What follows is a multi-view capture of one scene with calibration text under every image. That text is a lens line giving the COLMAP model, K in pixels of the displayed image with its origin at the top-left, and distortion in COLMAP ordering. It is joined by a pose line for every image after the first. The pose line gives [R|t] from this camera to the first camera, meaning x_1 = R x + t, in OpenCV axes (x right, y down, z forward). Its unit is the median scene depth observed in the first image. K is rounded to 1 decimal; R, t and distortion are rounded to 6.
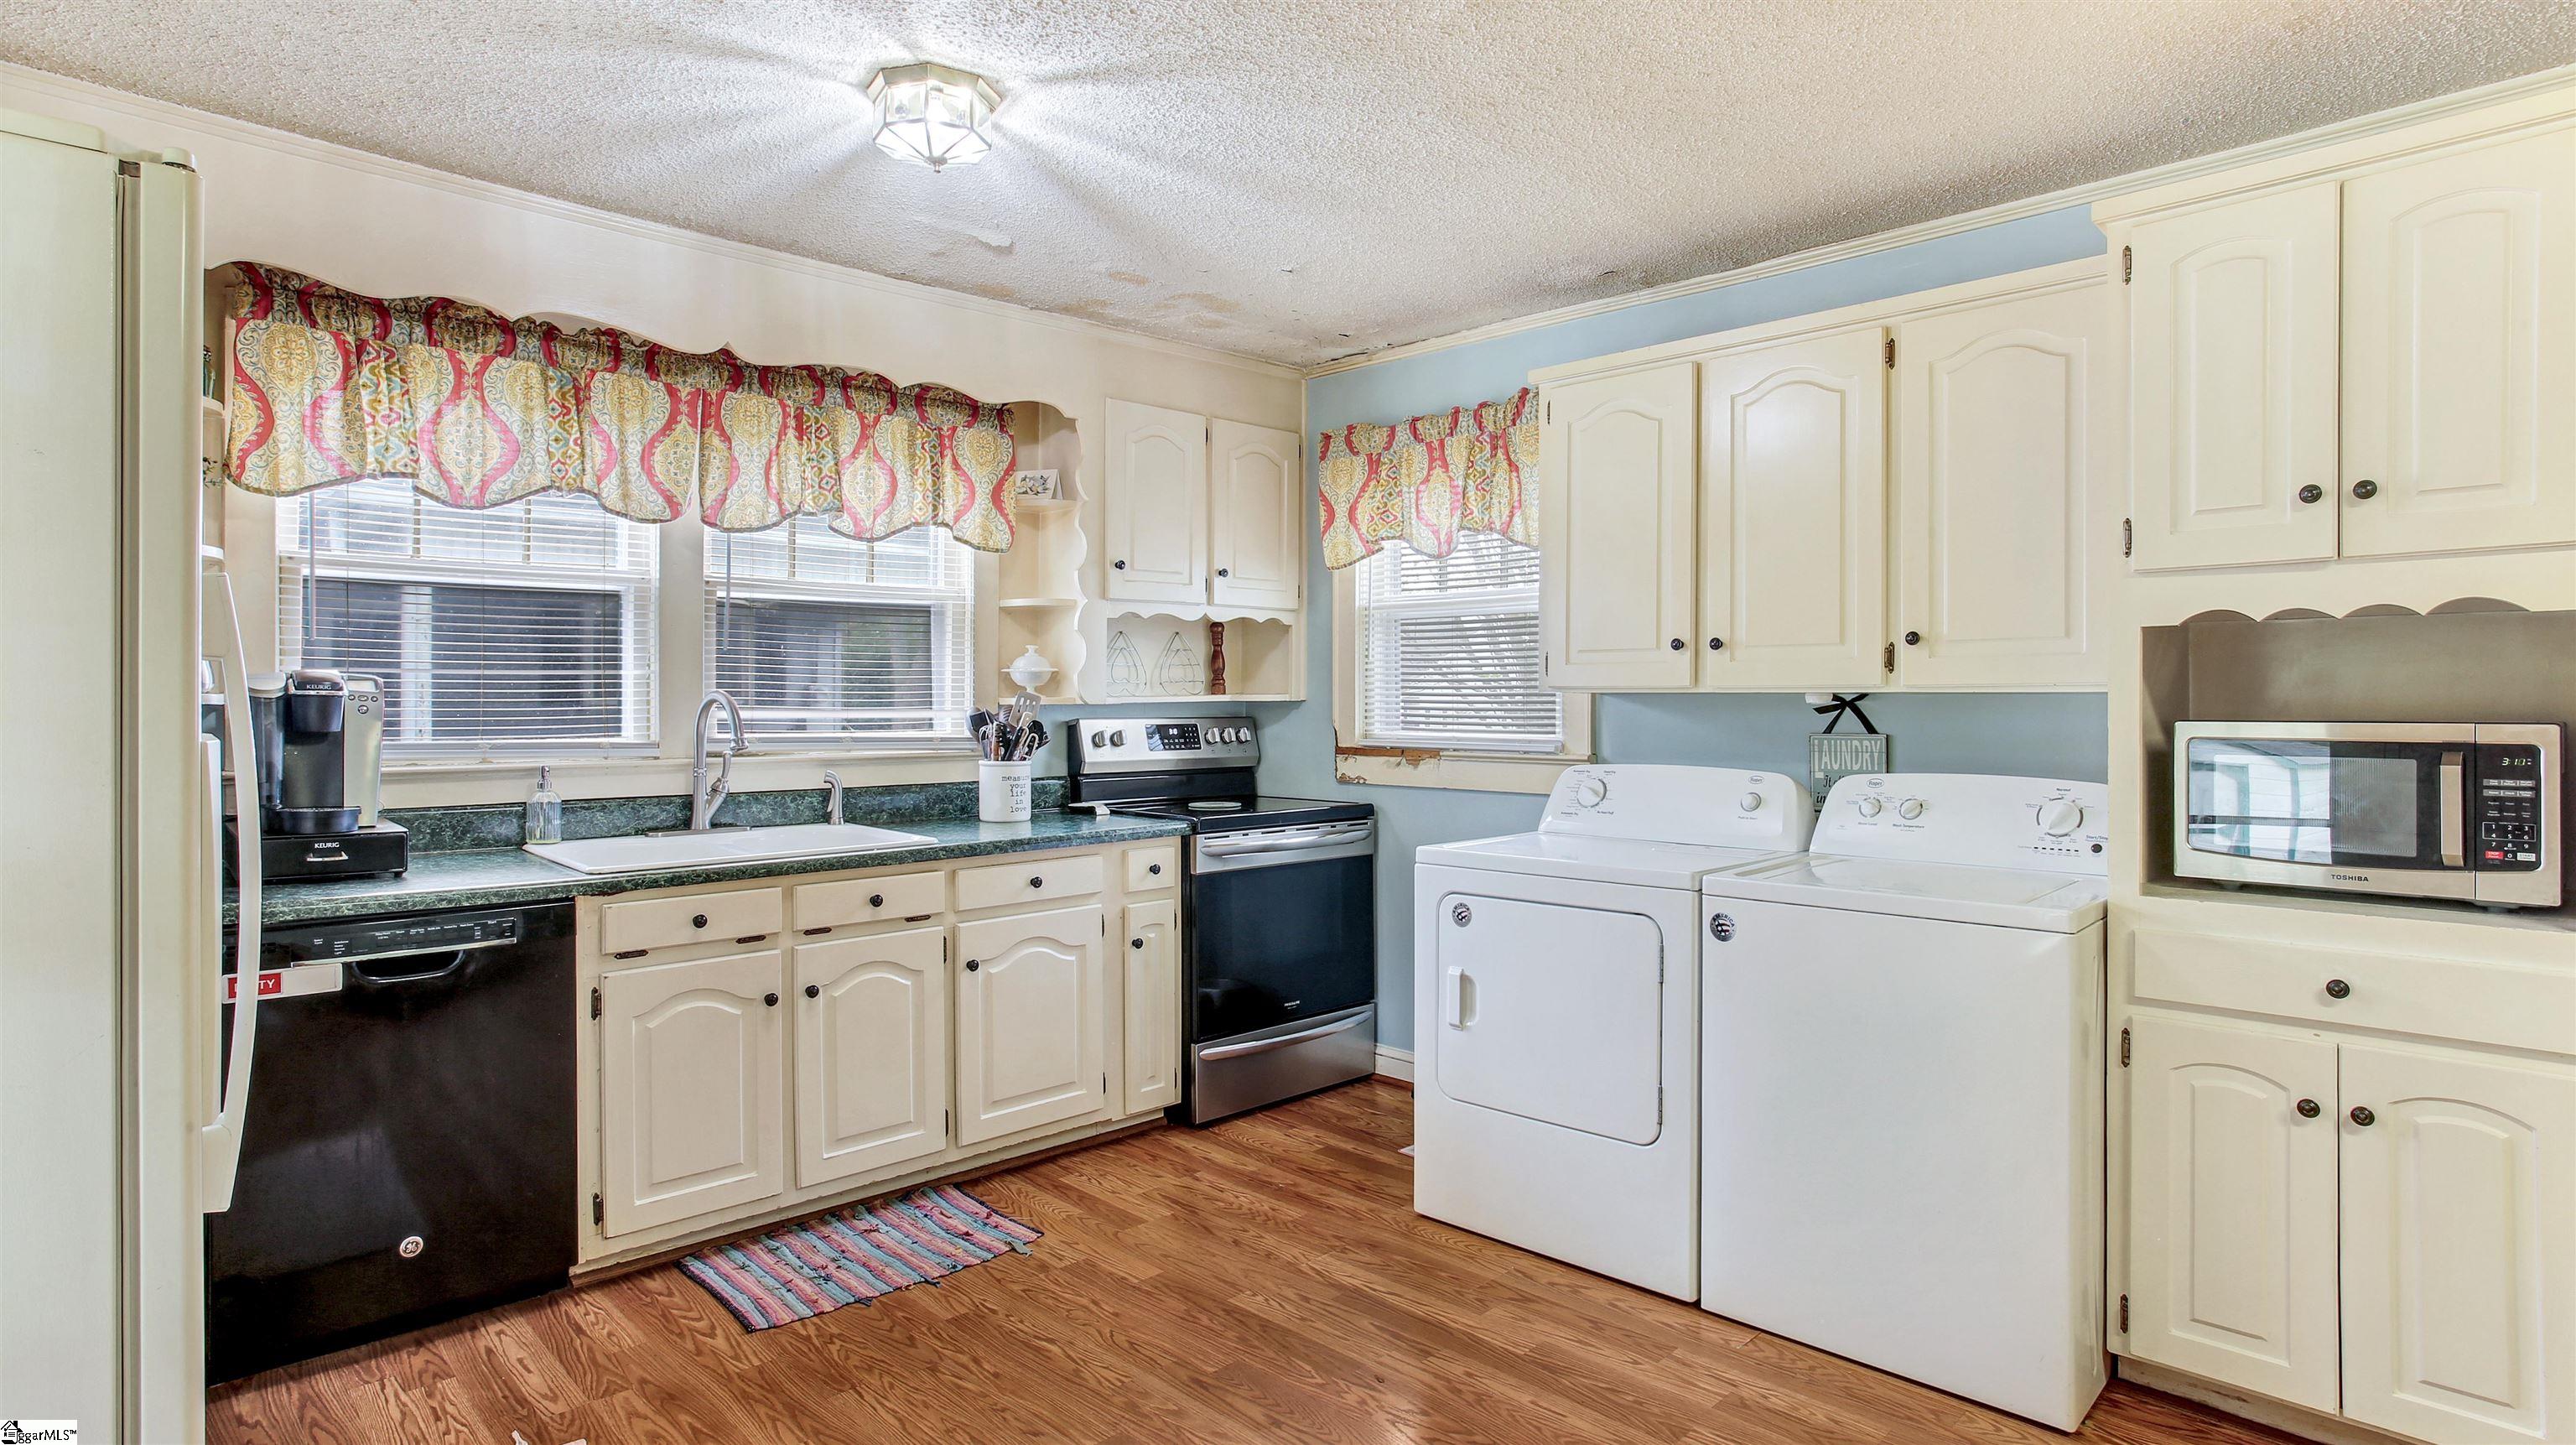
lens RADIAL K [[1375.0, 0, 1288.5], [0, 1375.0, 701.5], [0, 0, 1]] dist [-0.001191, 0.000297]
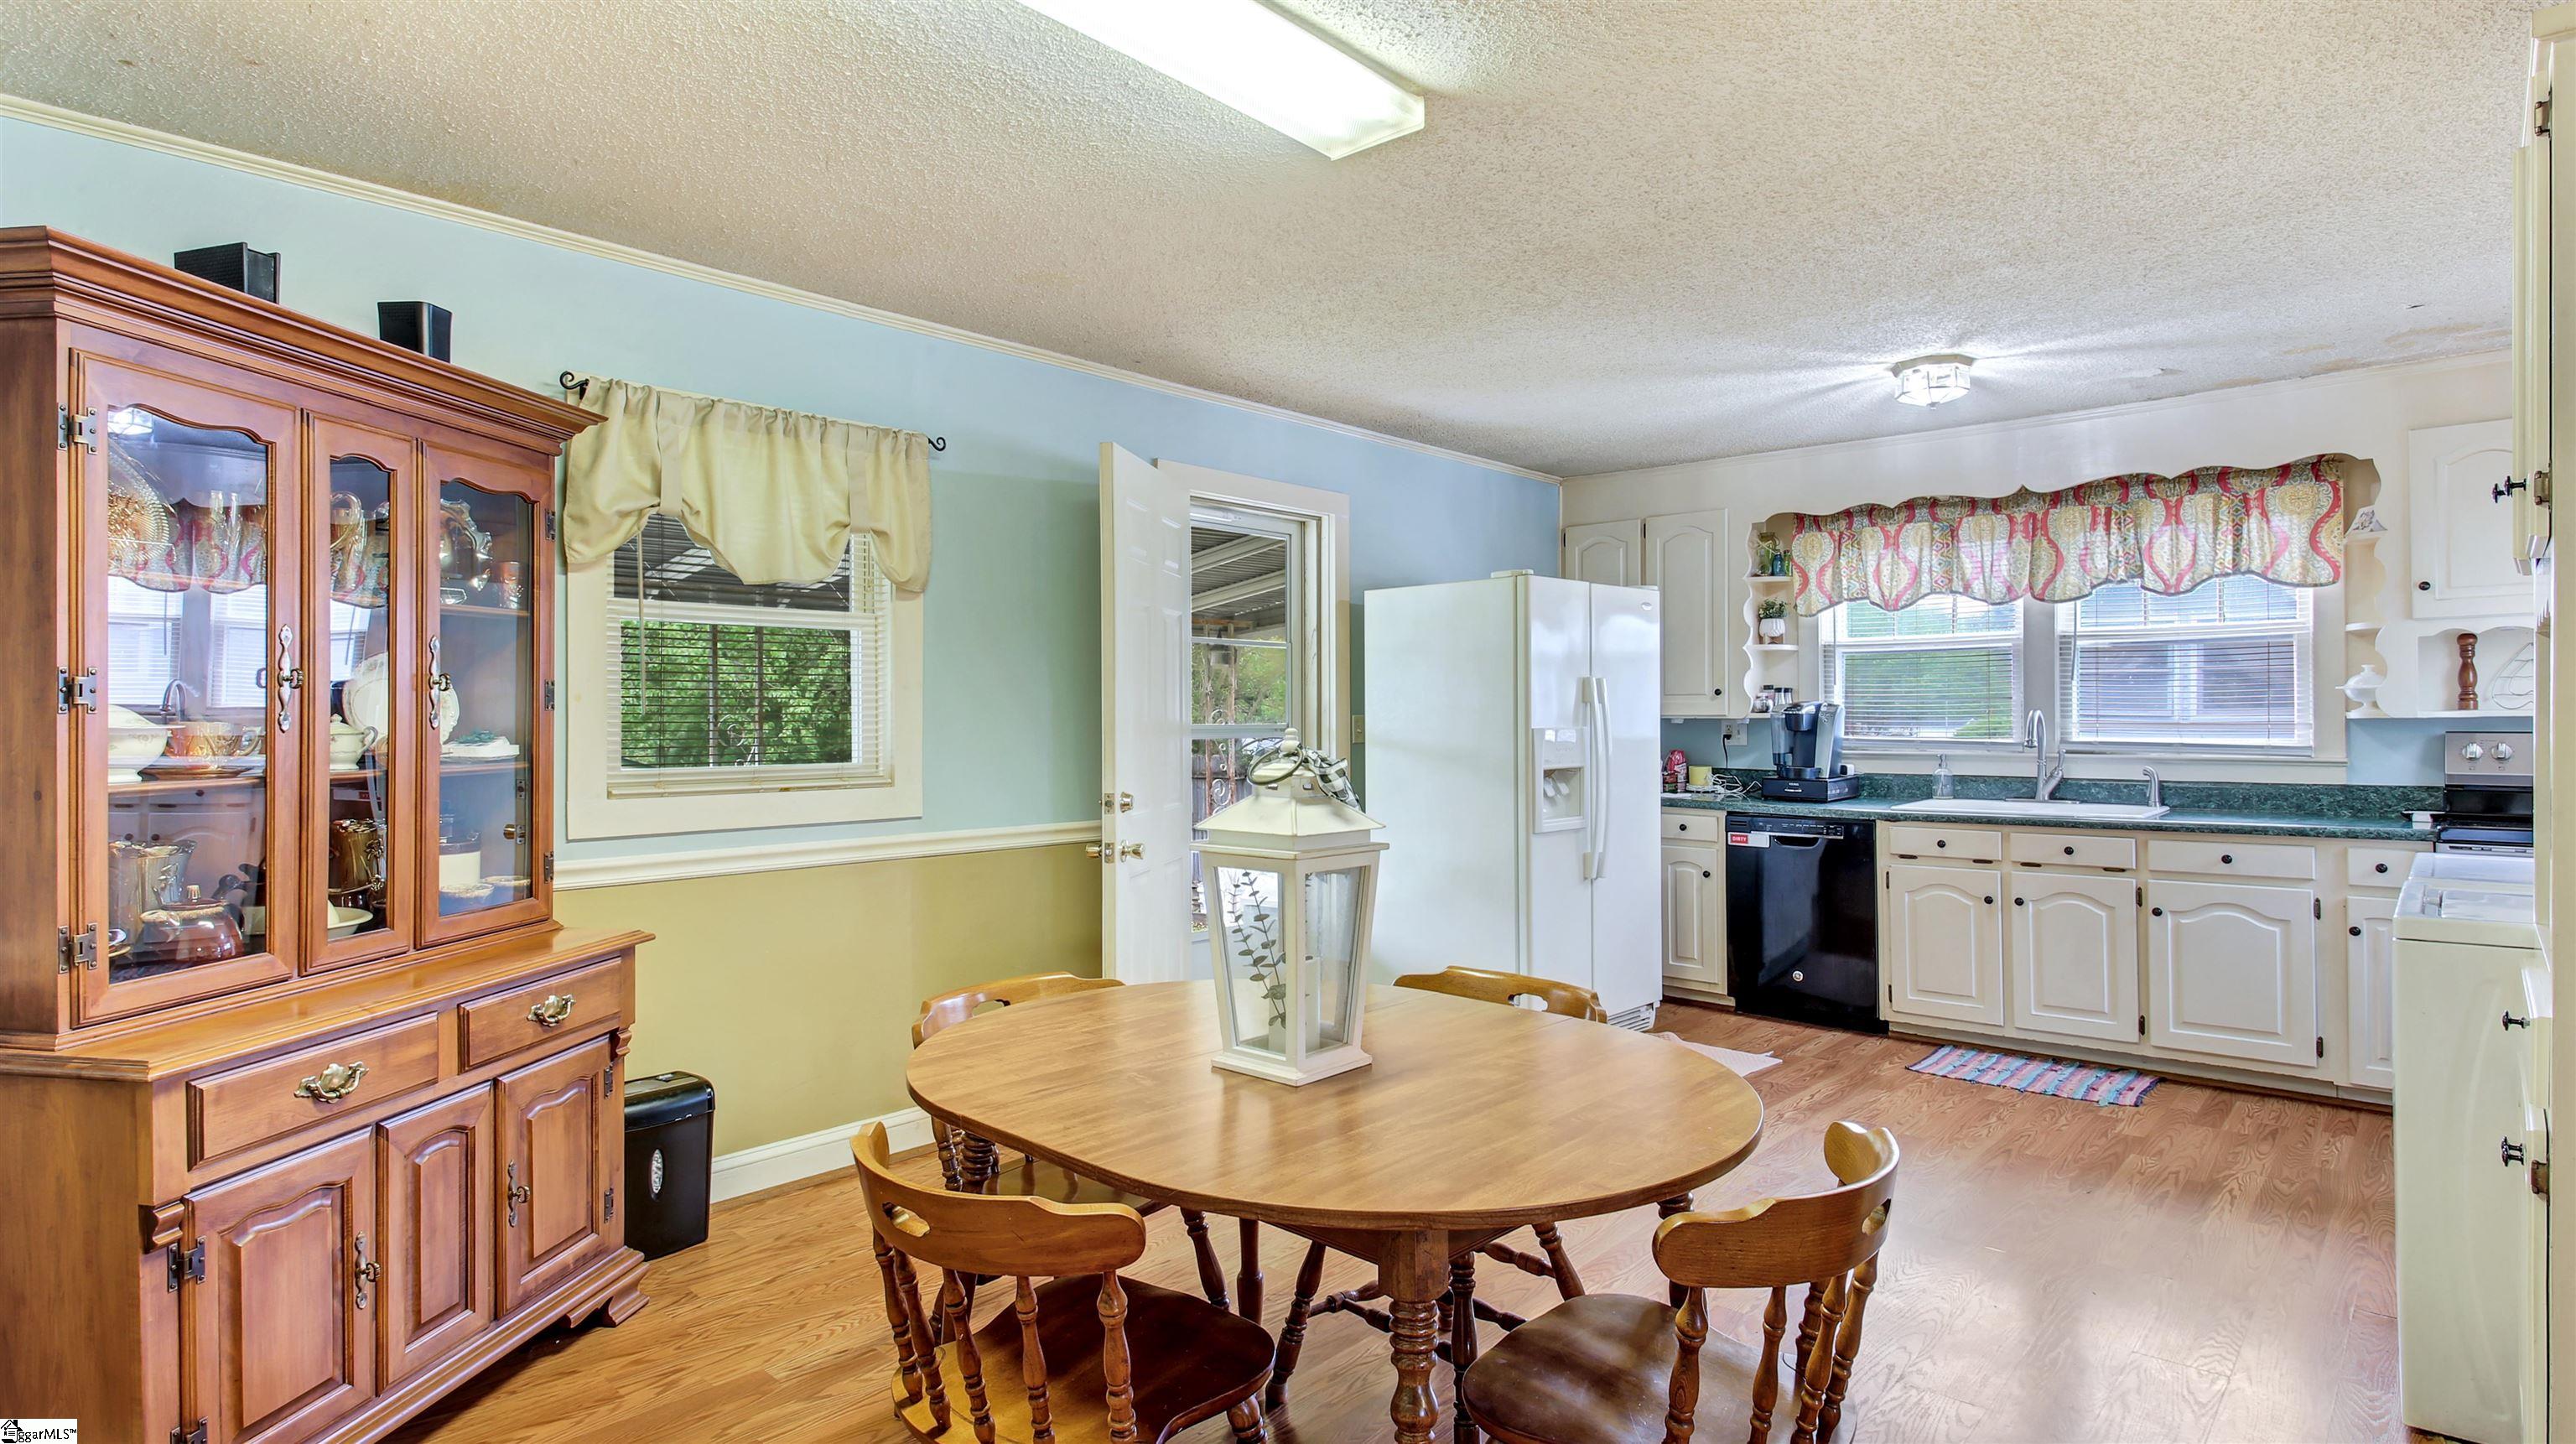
lens RADIAL K [[1374.9, 0, 1289.3], [0, 1374.9, 726.9], [0, 0, 1]] dist [-0.001191, 0.000297]
pose [[0.068900, 0.000665, -0.997623, 1.052776], [-0.004183, 0.999991, 0.000378, 0.015424], [0.997615, 0.004147, 0.068902, 0.067480]]
